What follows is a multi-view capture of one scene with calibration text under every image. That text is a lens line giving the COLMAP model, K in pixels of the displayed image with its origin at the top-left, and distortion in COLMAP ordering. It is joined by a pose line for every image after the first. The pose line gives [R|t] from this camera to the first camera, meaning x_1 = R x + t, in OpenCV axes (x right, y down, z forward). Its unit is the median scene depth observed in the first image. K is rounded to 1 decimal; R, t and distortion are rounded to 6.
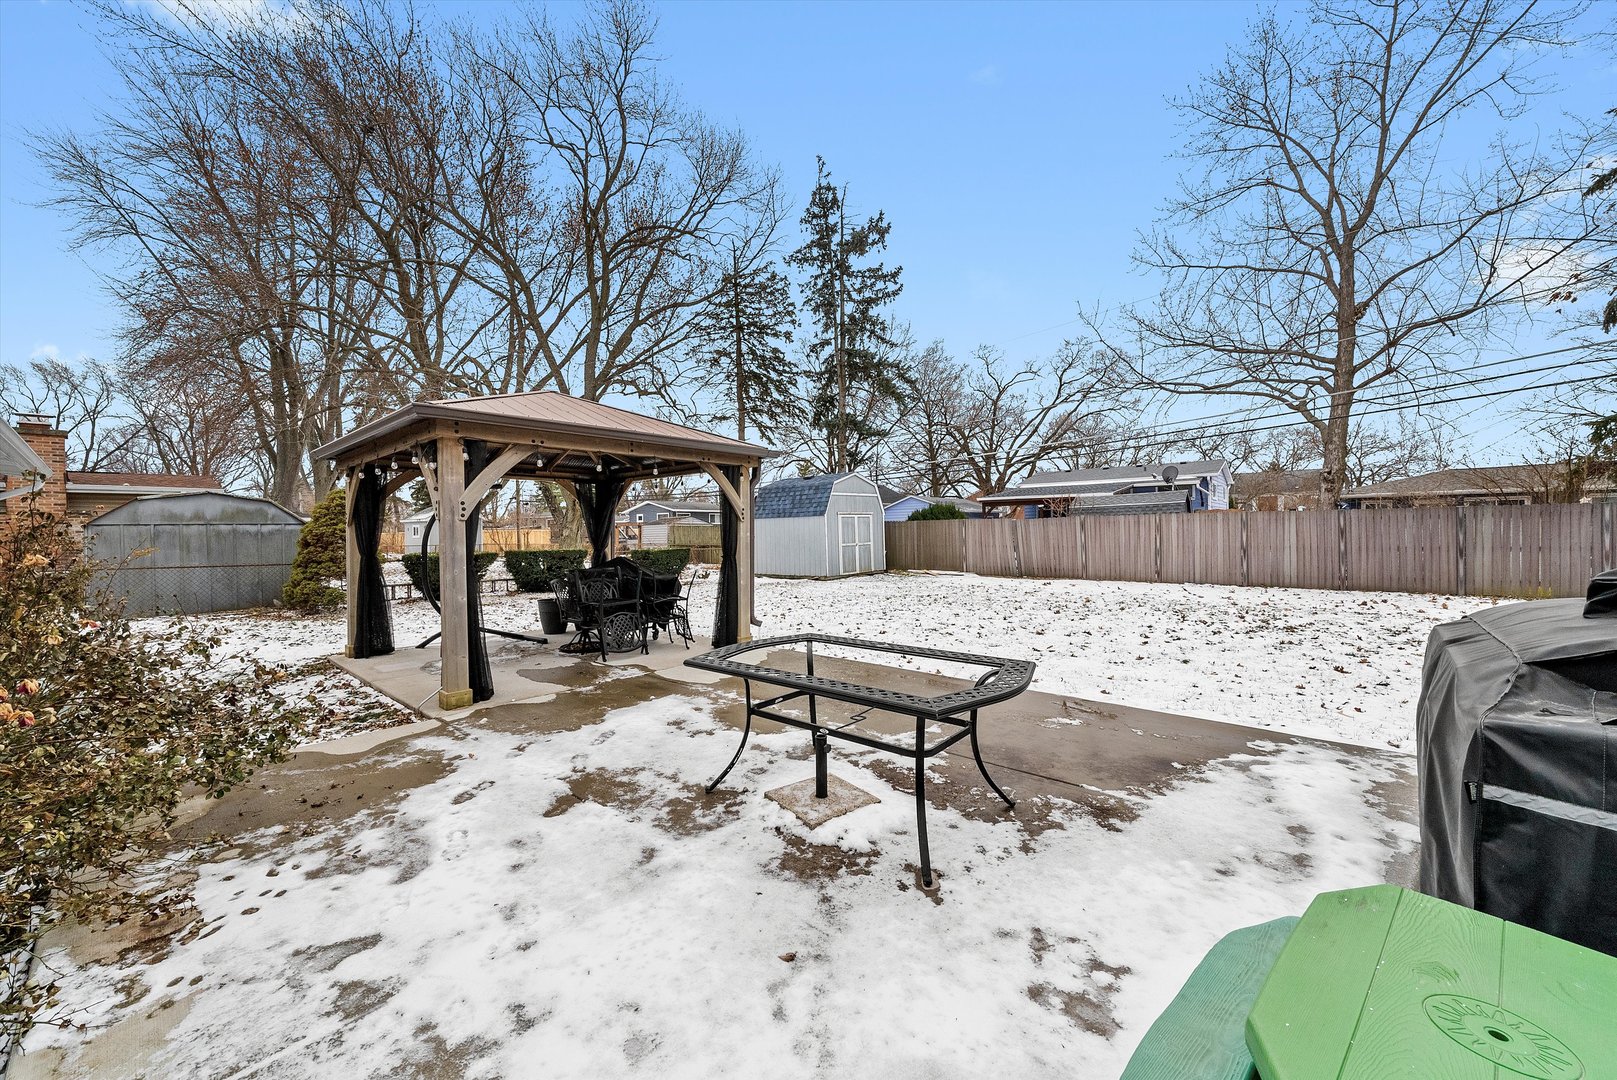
lens RADIAL K [[587.7, 0, 800.1], [0, 587.7, 523.4], [0, 0, 1]] dist [-0.004599, 0.000080]
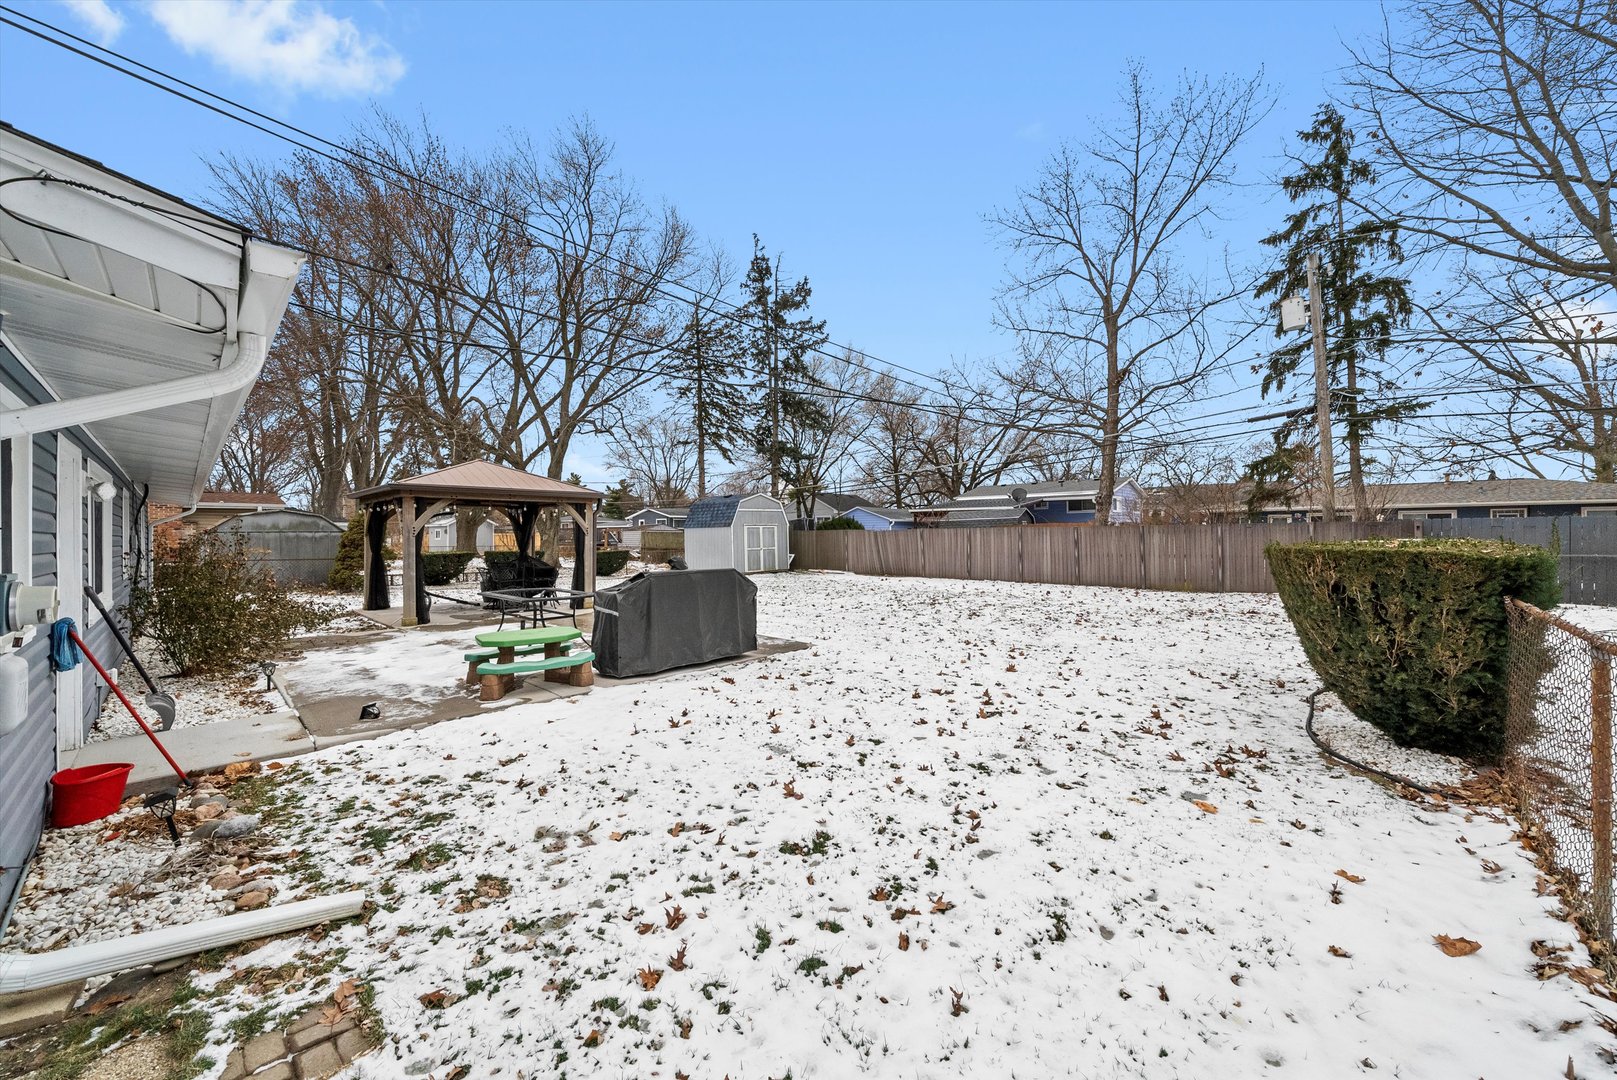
lens RADIAL K [[573.7, 0, 797.5], [0, 573.7, 521.4], [0, 0, 1]] dist [-0.002614, -0.000302]
pose [[0.999292, 0.006395, -0.037080, 0.167218], [-0.006792, 0.999921, -0.010584, -0.008754], [0.037010, 0.010829, 0.999256, -0.190868]]
